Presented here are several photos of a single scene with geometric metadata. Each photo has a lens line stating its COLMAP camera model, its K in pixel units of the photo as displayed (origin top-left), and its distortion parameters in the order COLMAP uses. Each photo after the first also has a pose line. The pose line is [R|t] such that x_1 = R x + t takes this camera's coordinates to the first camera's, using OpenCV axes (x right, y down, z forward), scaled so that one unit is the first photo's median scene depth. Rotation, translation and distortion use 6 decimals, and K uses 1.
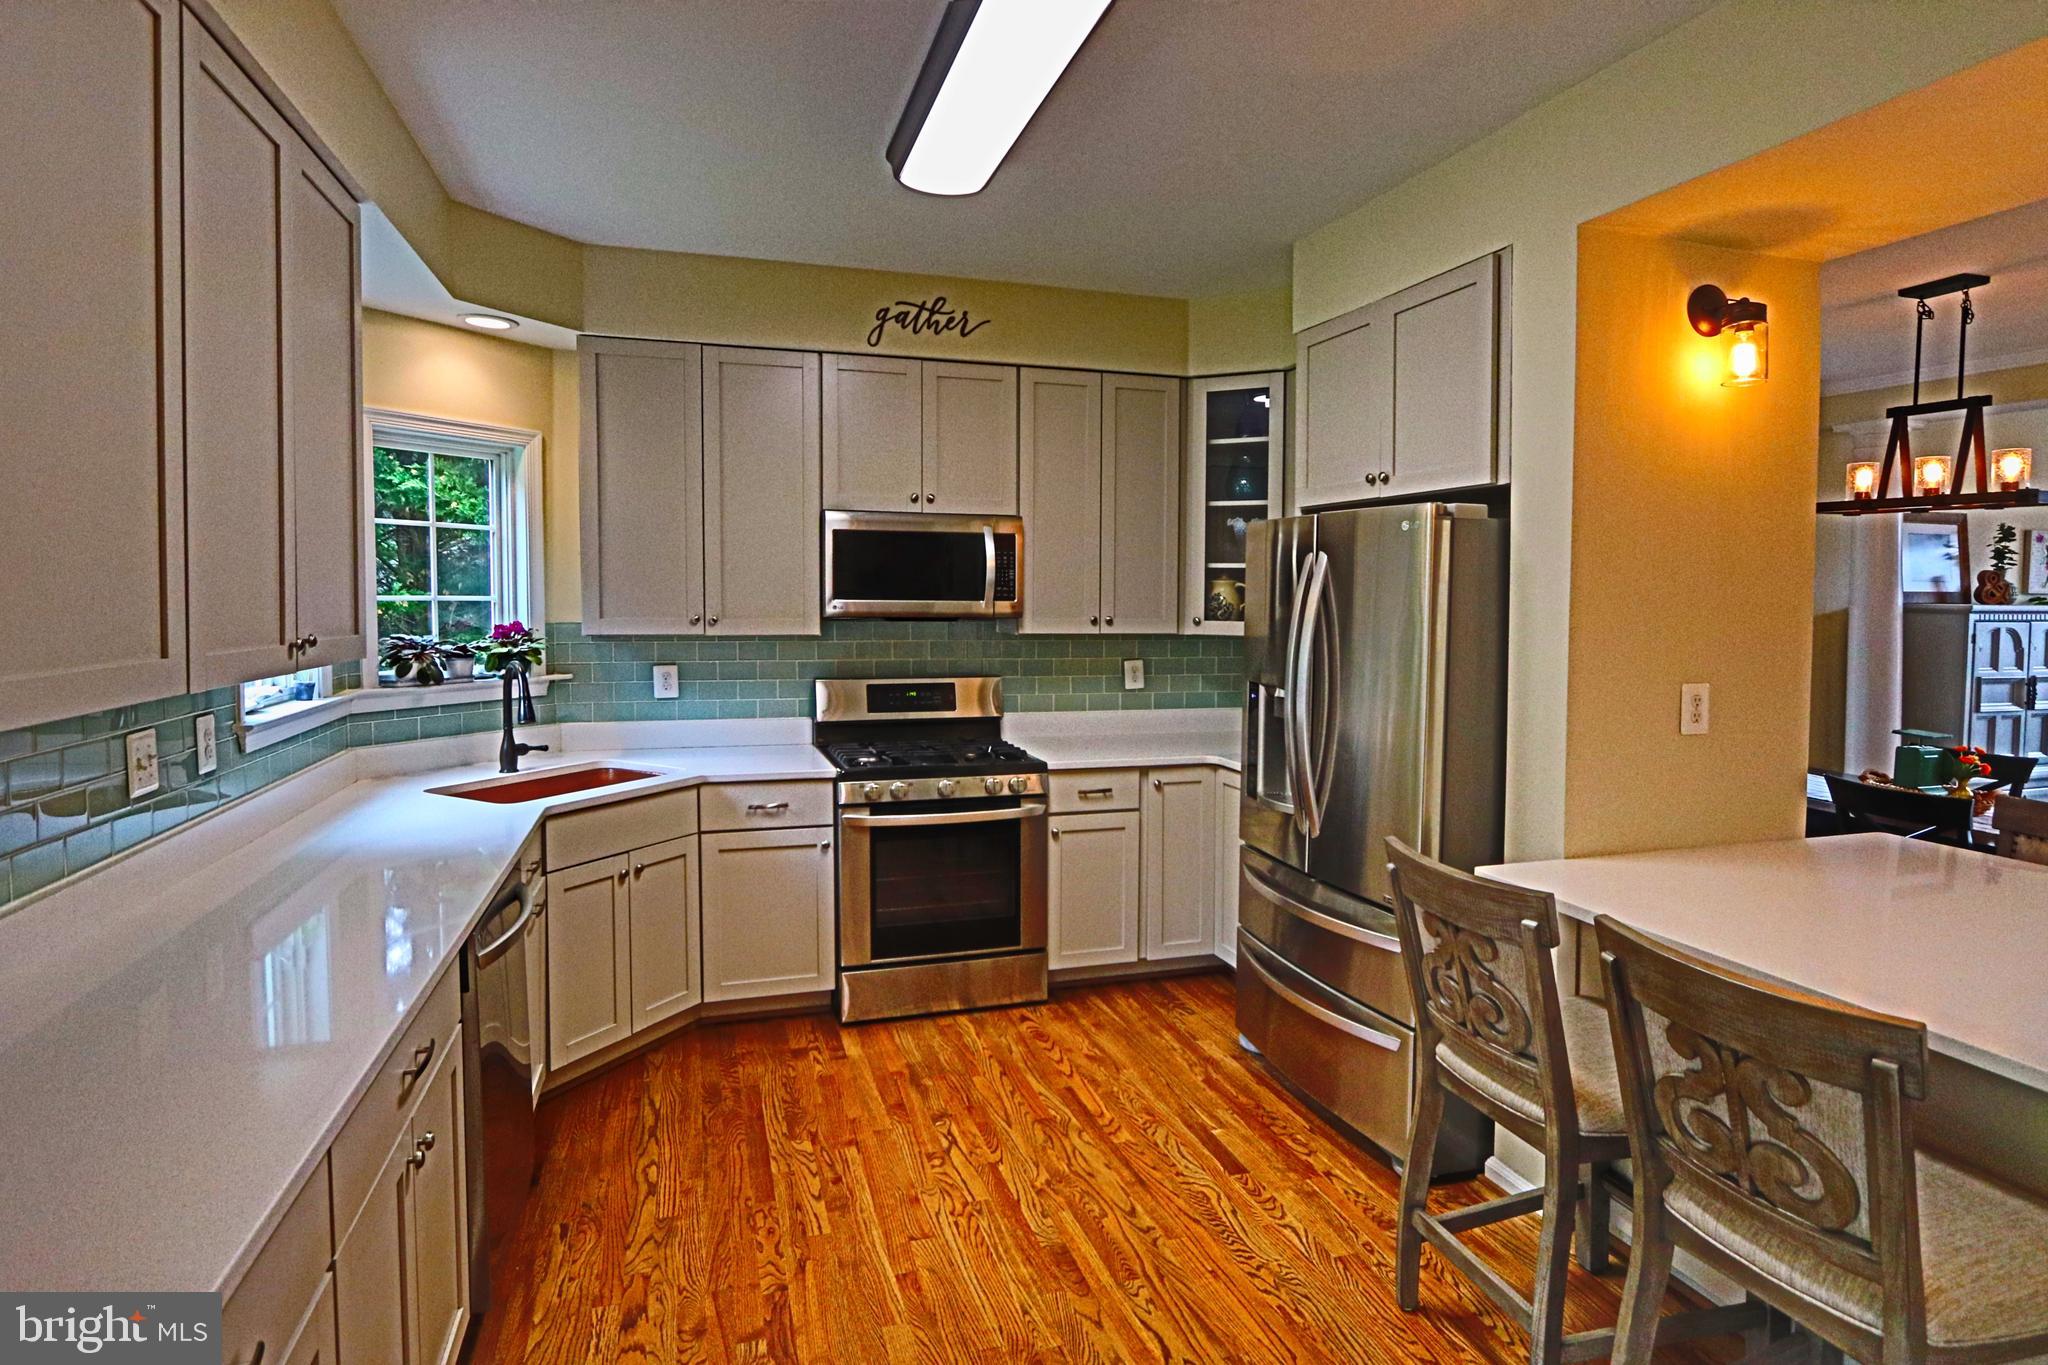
lens RADIAL K [[1026.5, 0, 1069.9], [0, 1026.5, 634.4], [0, 0, 1]] dist [-0.010952, 0.000204]
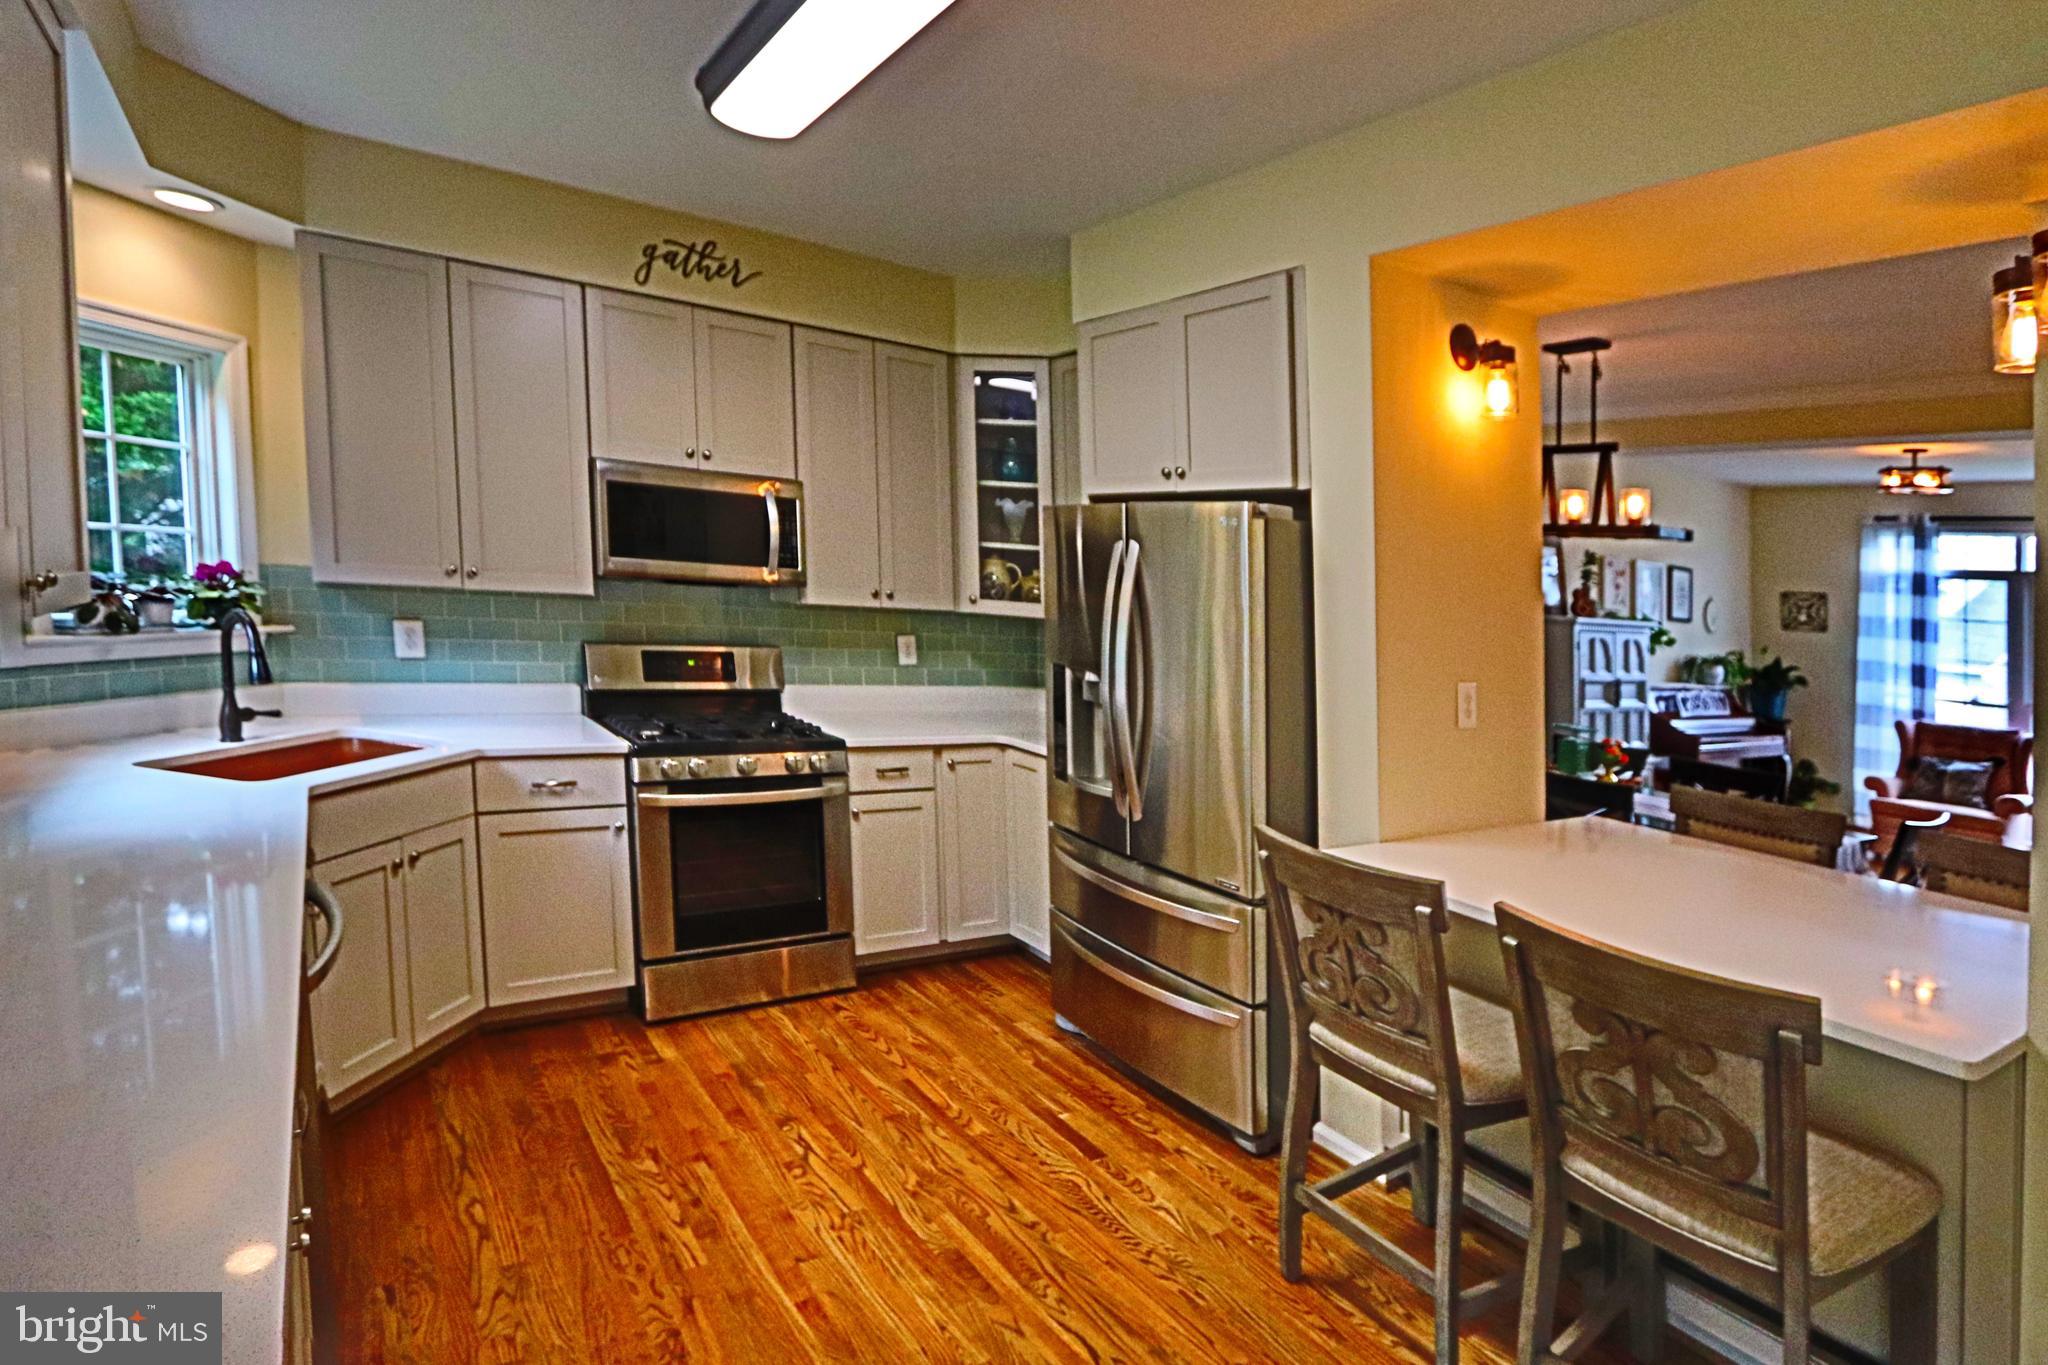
lens RADIAL K [[1010.3, 0, 981.1], [0, 1010.3, 620.6], [0, 0, 1]] dist [-0.015953, 0.000883]
pose [[0.969990, 0.046407, 0.238676, -0.150803], [-0.050088, 0.998701, 0.009375, -0.002856], [-0.237930, -0.021049, 0.971054, 0.057226]]
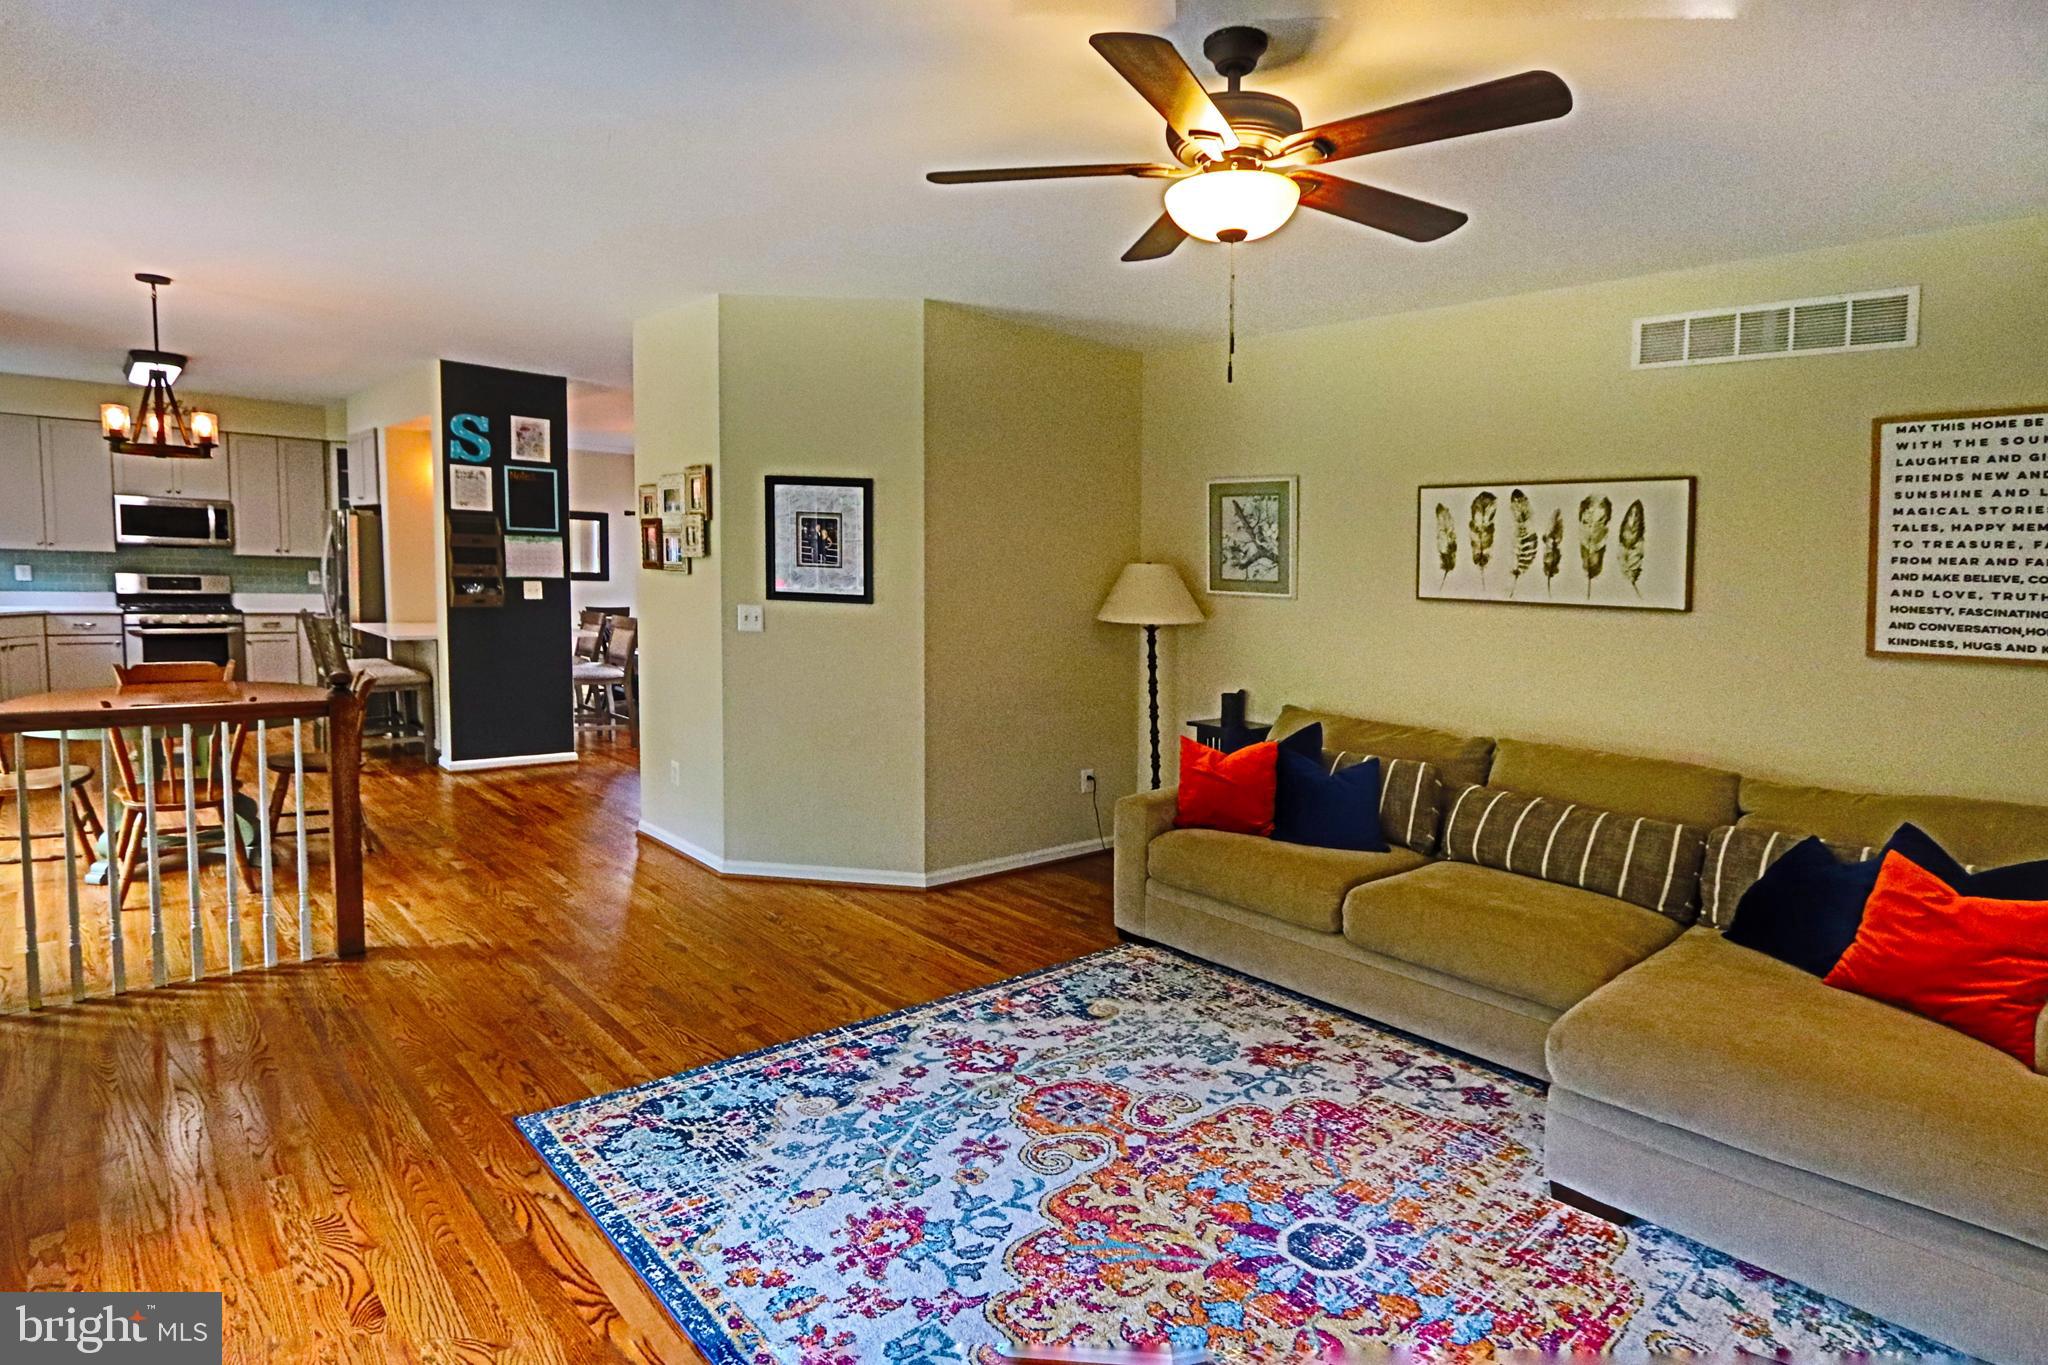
lens RADIAL K [[1026.5, 0, 1069.9], [0, 1026.5, 634.4], [0, 0, 1]] dist [-0.010952, 0.000204]
pose [[0.904075, -0.004046, 0.427356, 0.764505], [-0.012436, 0.999283, 0.035768, 0.084388], [-0.427194, -0.037652, 0.903376, -2.098098]]
